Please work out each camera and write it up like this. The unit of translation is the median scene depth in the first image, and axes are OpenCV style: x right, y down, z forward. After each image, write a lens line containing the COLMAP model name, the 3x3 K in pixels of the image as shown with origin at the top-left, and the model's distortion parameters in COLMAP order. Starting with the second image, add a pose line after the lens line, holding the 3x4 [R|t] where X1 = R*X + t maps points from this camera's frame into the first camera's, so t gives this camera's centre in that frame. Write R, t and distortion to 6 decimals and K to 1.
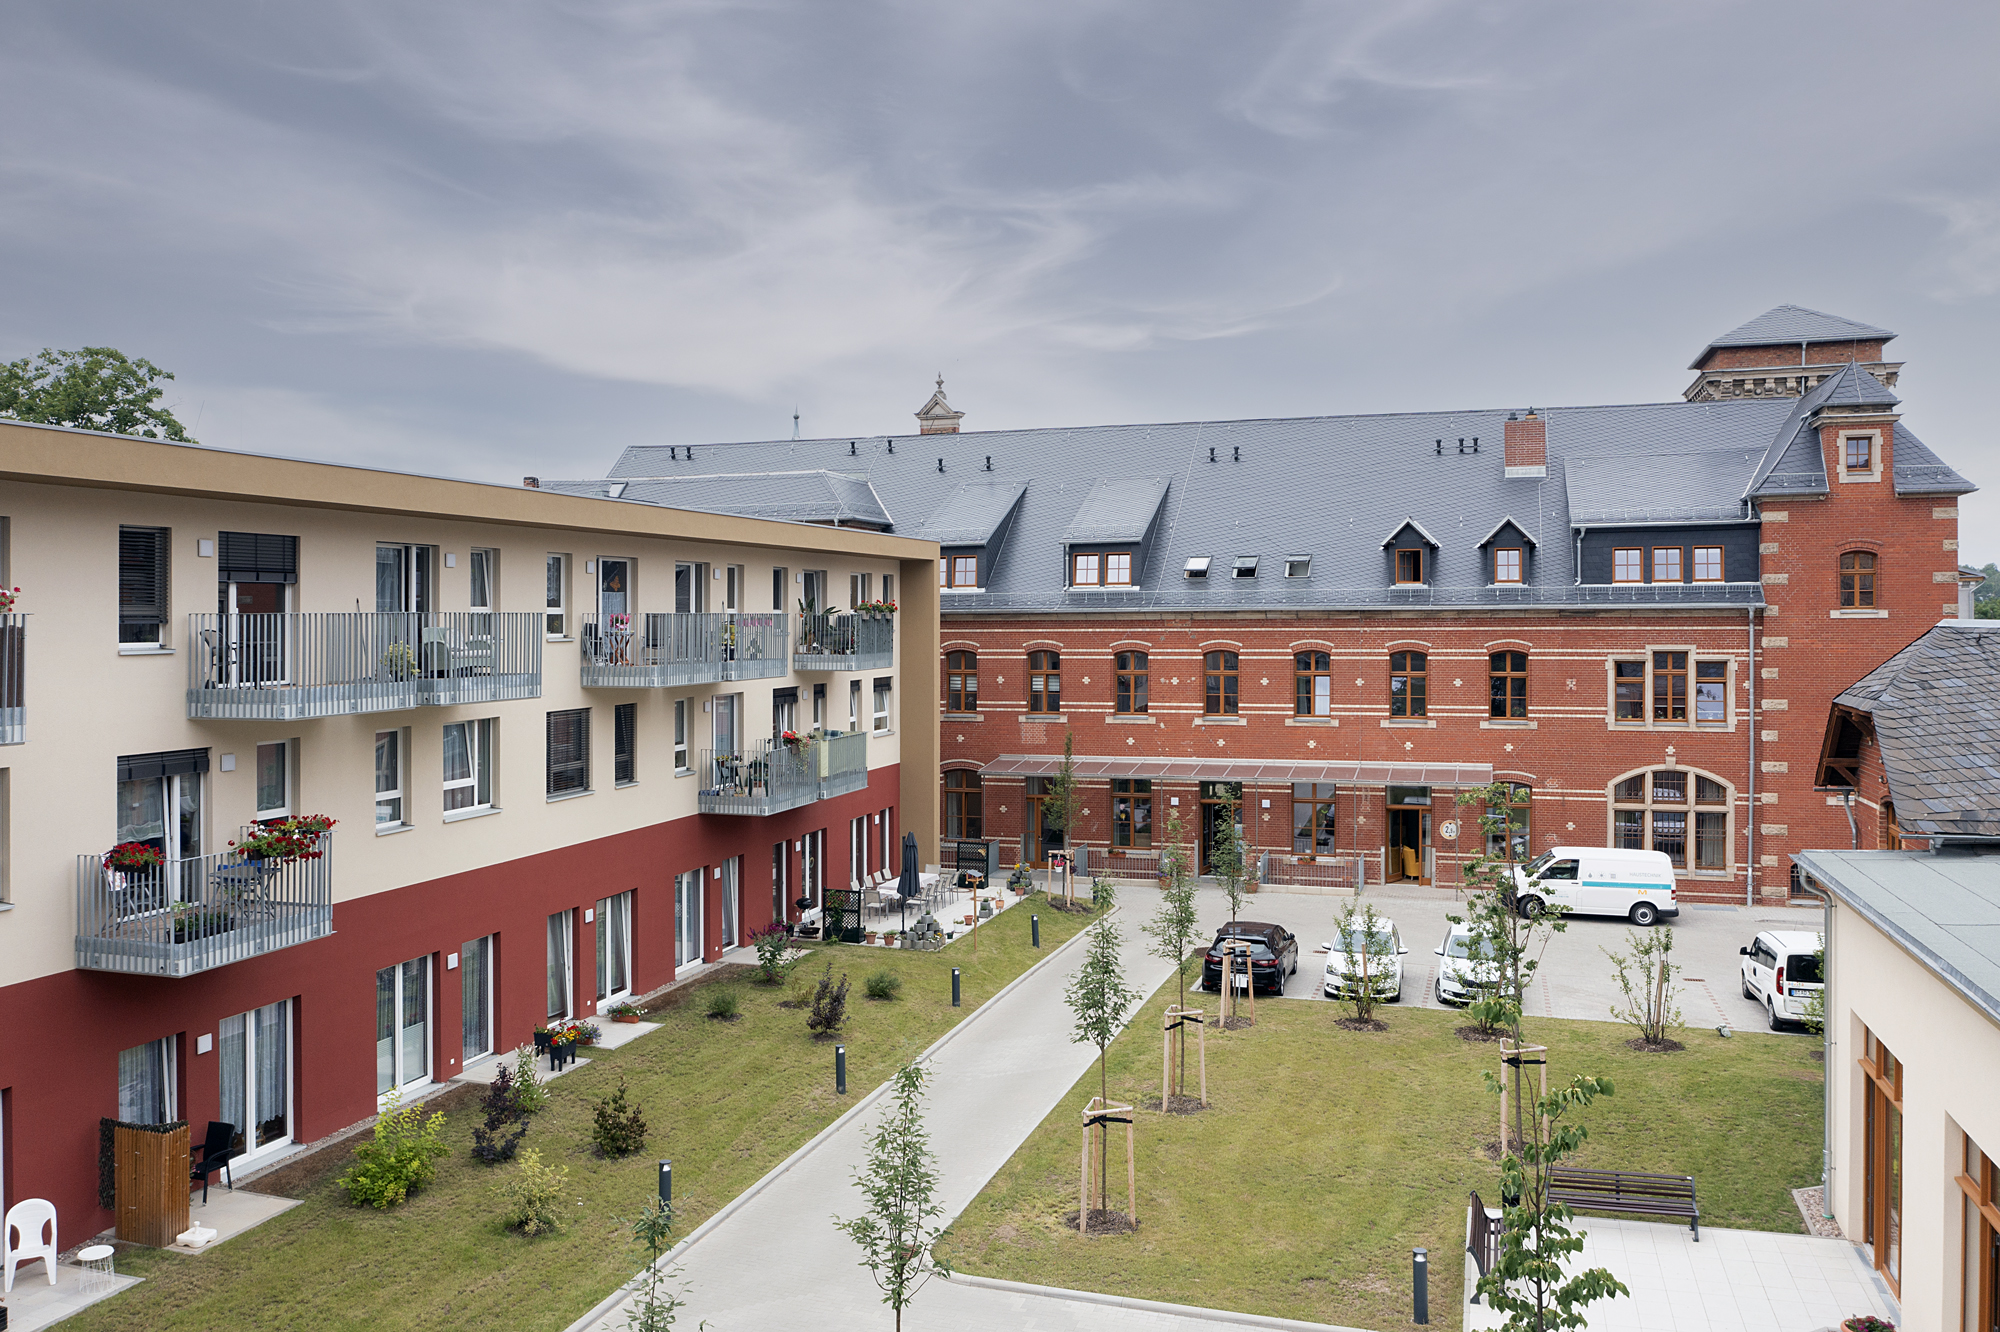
lens RADIAL K [[1593.1, 0, 994.0], [0, 1593.1, 622.0], [0, 0, 1]] dist [-0.011834, -0.005069]
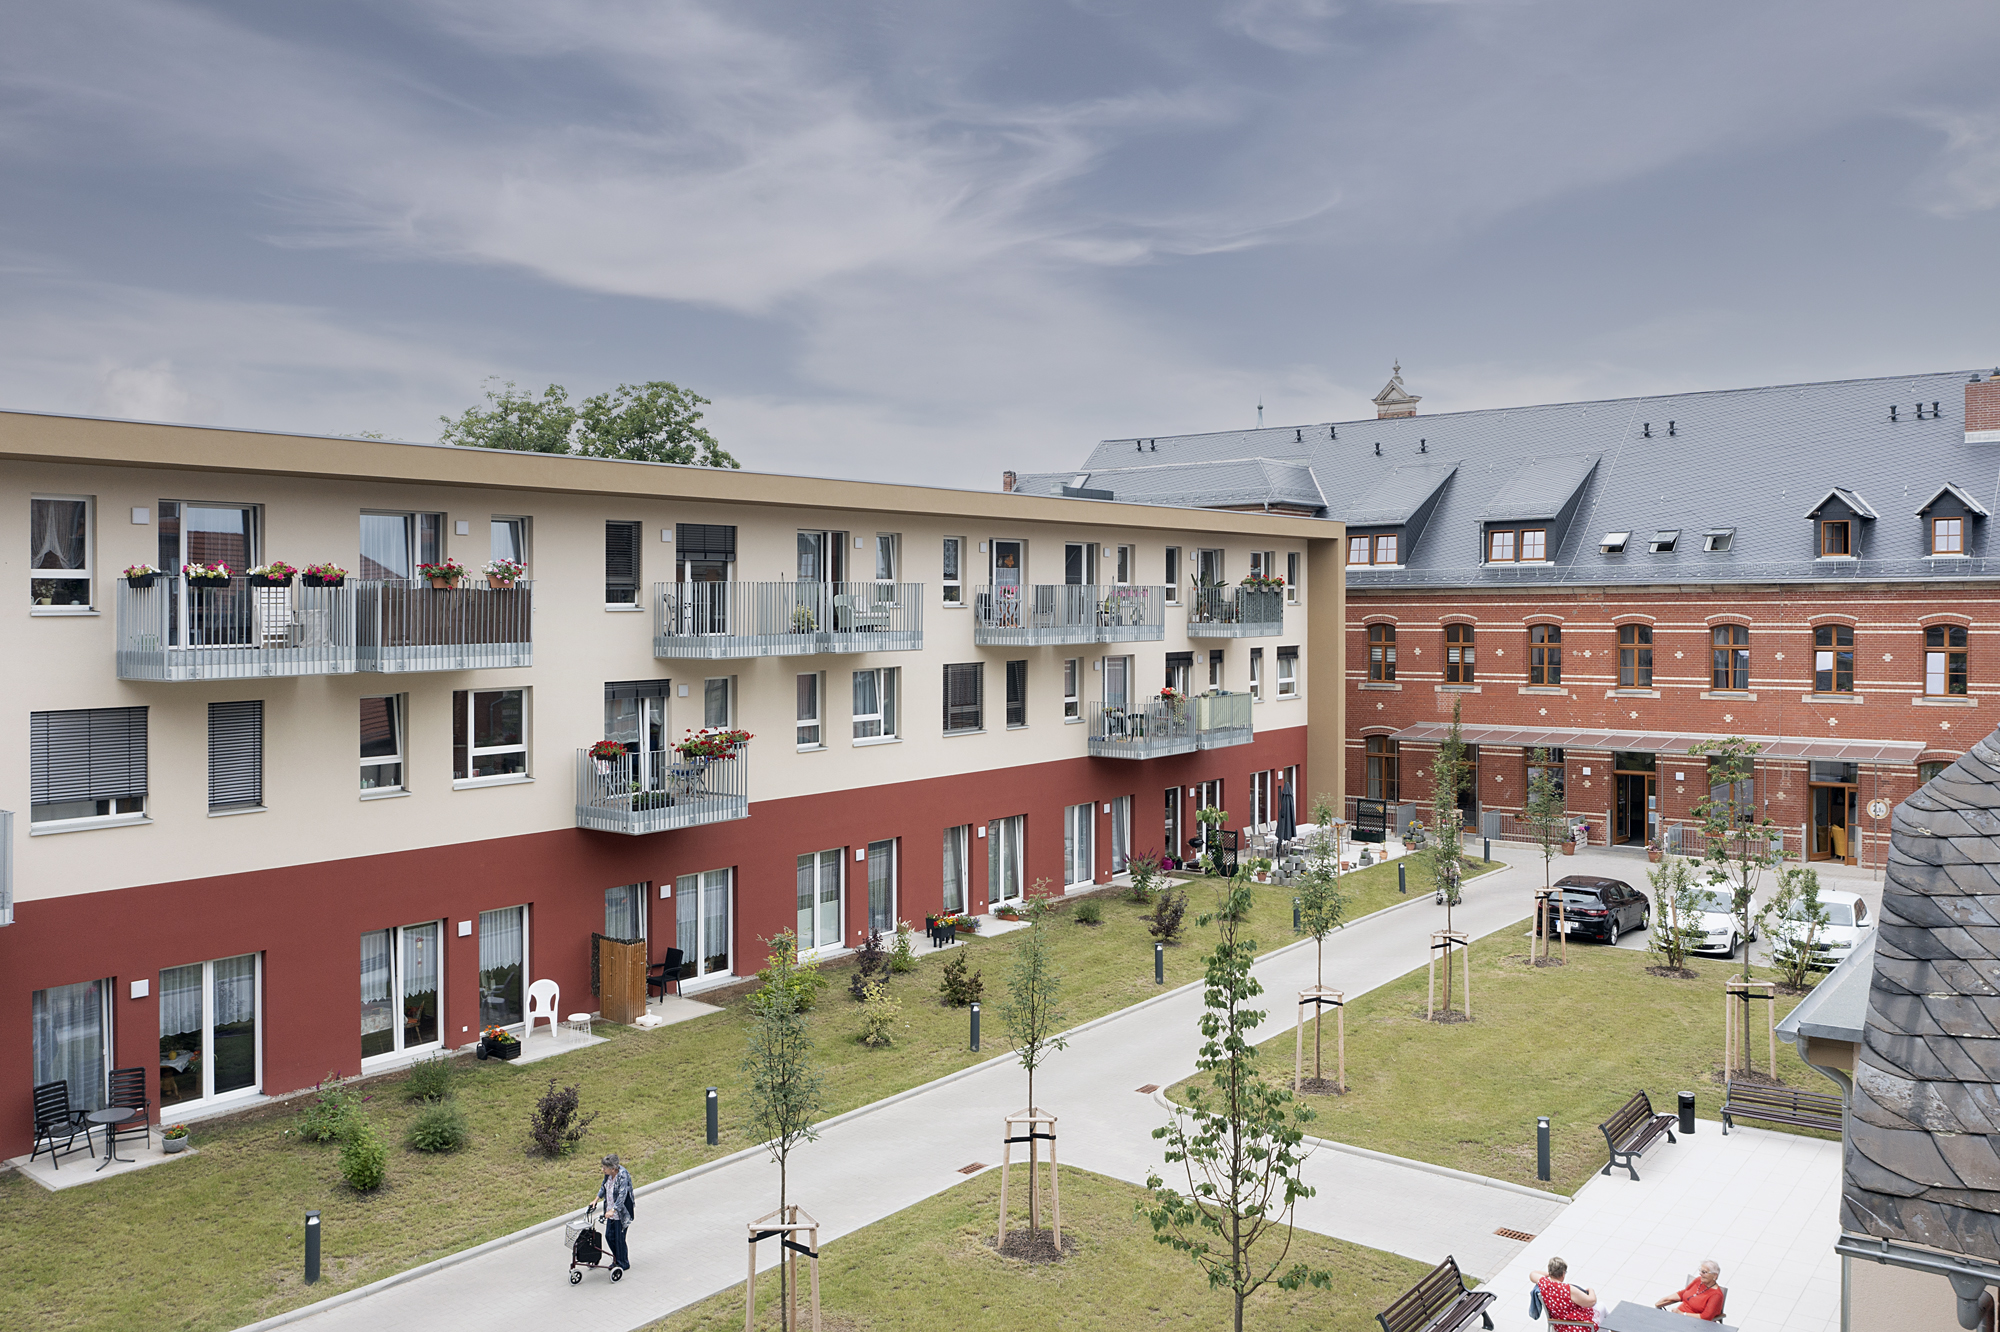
lens RADIAL K [[1593.1, 0, 994.0], [0, 1593.1, 622.0], [0, 0, 1]] dist [-0.011834, -0.005069]
pose [[0.937523, 0.003318, -0.347907, 0.142688], [-0.000002, 0.999955, 0.009531, 0.008864], [0.347923, -0.008935, 0.937481, -0.114586]]
